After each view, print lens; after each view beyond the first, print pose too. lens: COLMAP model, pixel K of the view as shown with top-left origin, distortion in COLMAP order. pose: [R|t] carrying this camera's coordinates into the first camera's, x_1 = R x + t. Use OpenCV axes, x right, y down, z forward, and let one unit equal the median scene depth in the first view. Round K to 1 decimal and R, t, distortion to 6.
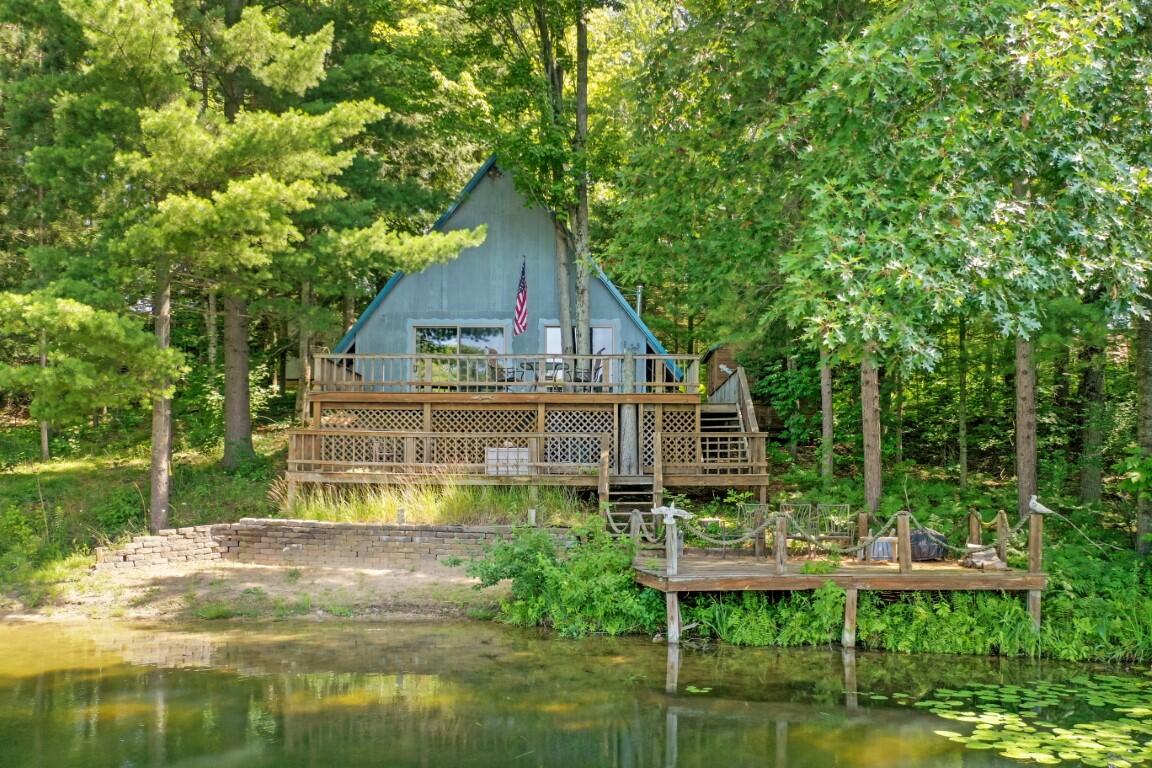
lens RADIAL K [[923.2, 0, 572.3], [0, 923.2, 467.0], [0, 0, 1]] dist [-0.005753, -0.004166]
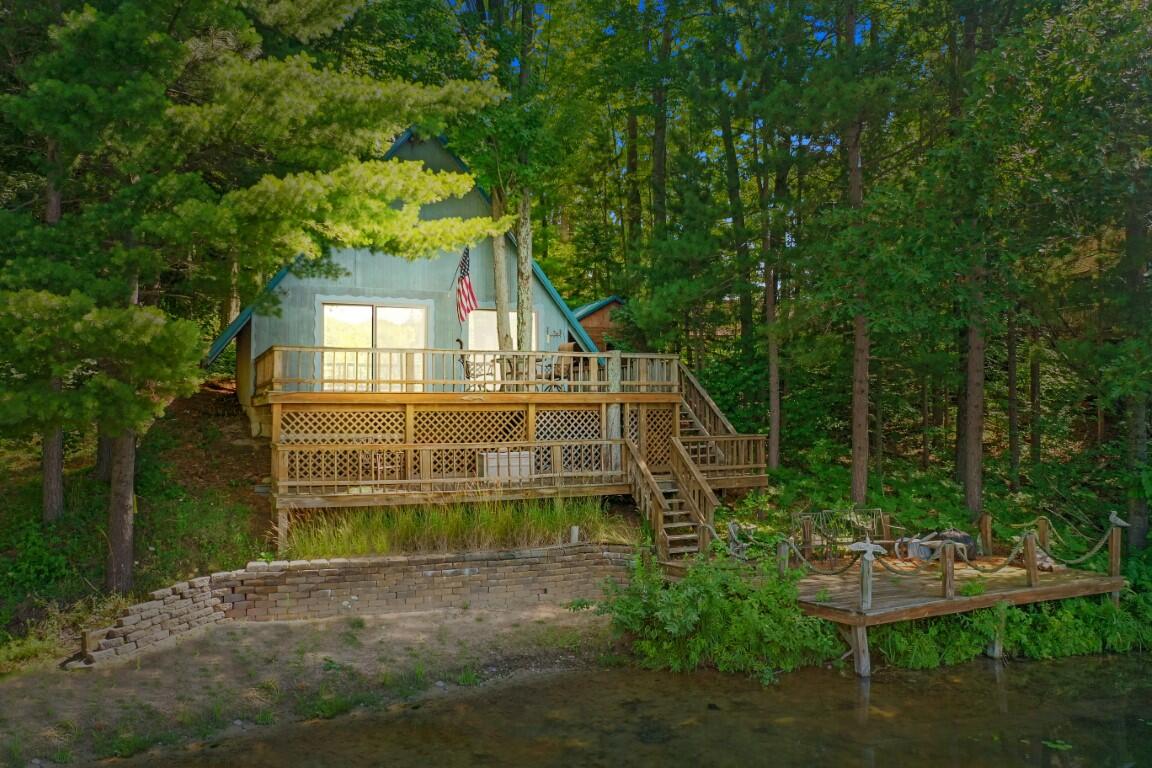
lens RADIAL K [[899.4, 0, 576.0], [0, 899.4, 384.0], [0, 0, 1]] dist [-0.003620, -0.011995]
pose [[0.901213, -0.001983, 0.433372, -0.432727], [0.007570, 0.999909, -0.011167, -0.087005], [-0.433310, 0.013345, 0.901146, 0.177110]]
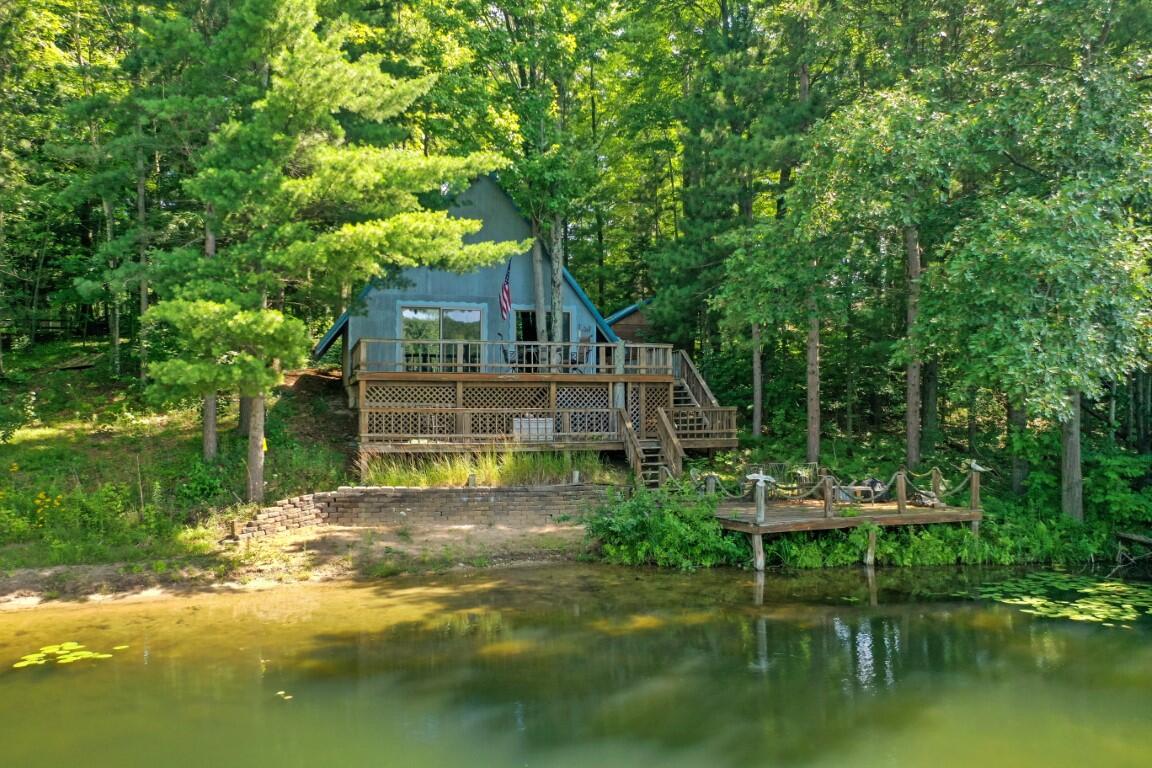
lens RADIAL K [[899.4, 0, 576.0], [0, 899.4, 384.0], [0, 0, 1]] dist [-0.003620, -0.011995]
pose [[0.948120, -0.000865, 0.317913, -0.428301], [0.005360, 0.999898, -0.013265, -0.055714], [-0.317869, 0.014280, 0.948027, -0.157496]]
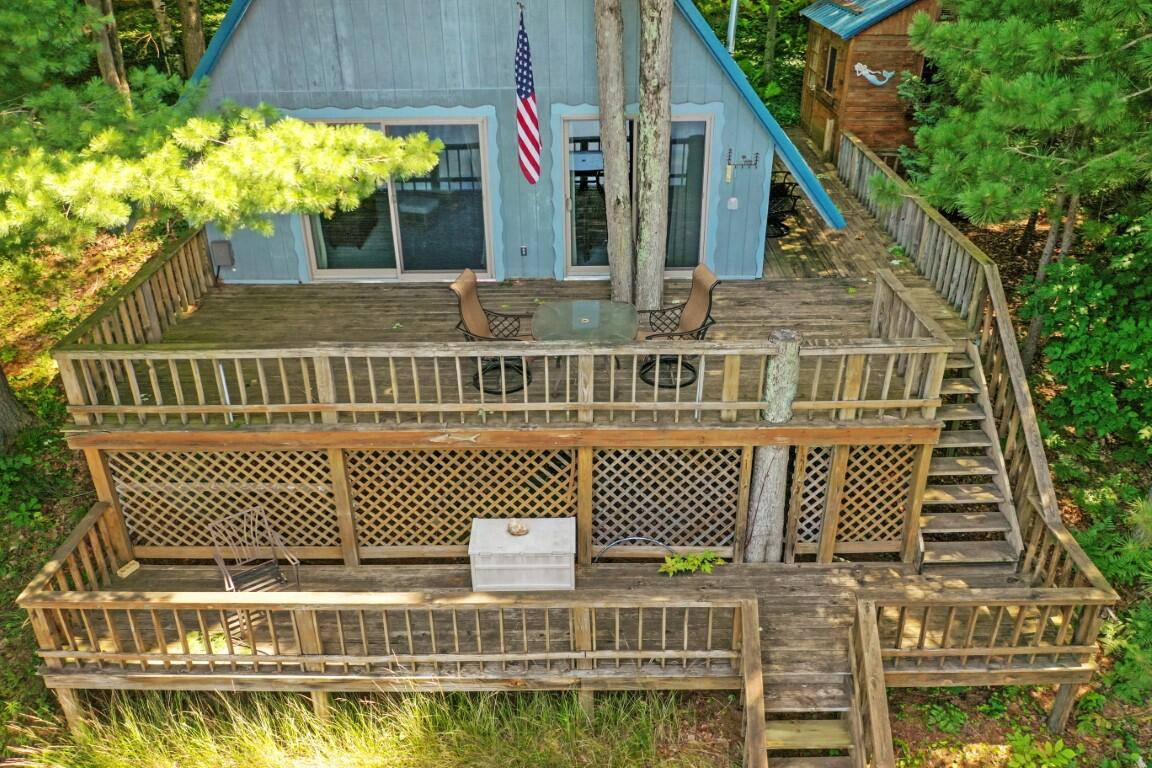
lens RADIAL K [[888.1, 0, 576.8], [0, 888.1, 364.2], [0, 0, 1]] dist [-0.012734, -0.007480]
pose [[0.999078, -0.034916, 0.024985, -0.052713], [0.018441, 0.874500, 0.484674, -0.350201], [-0.038773, -0.483767, 0.874338, 0.710288]]
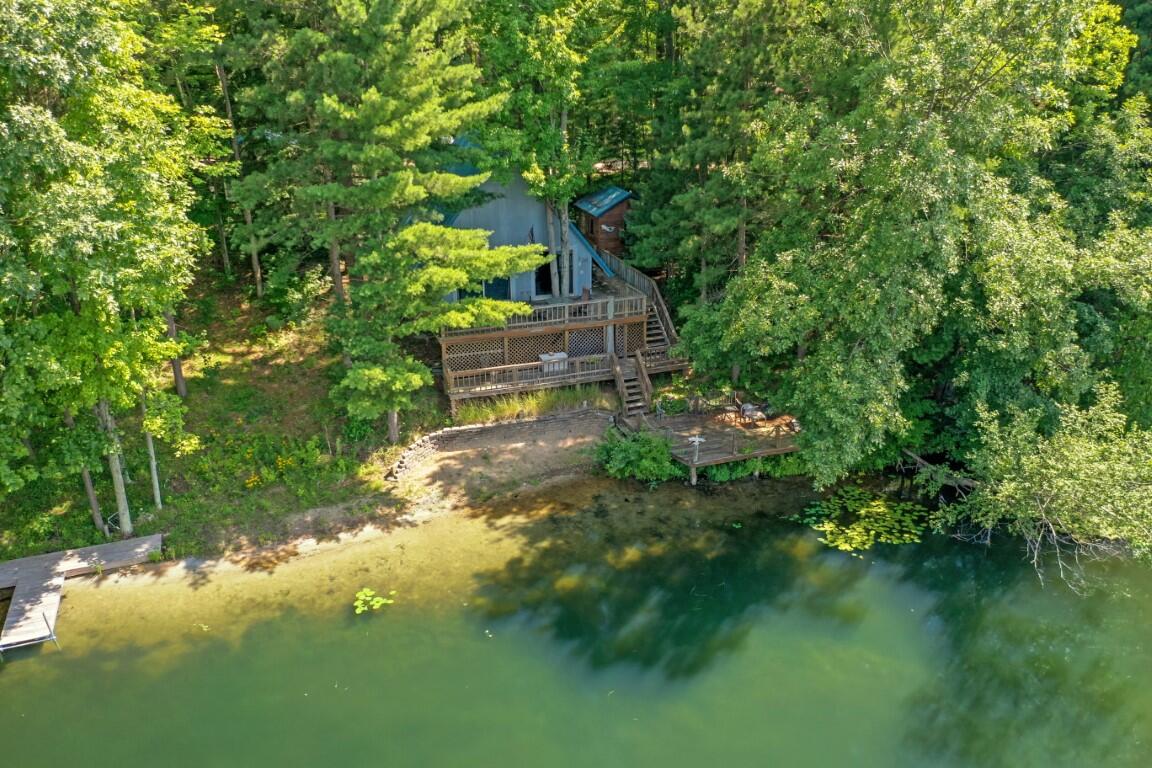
lens RADIAL K [[888.1, 0, 576.8], [0, 888.1, 364.2], [0, 0, 1]] dist [-0.012734, -0.007480]
pose [[0.934366, -0.140707, 0.327355, -0.670728], [0.014062, 0.932572, 0.360711, -0.713292], [-0.356036, -0.332433, 0.873342, -0.636735]]
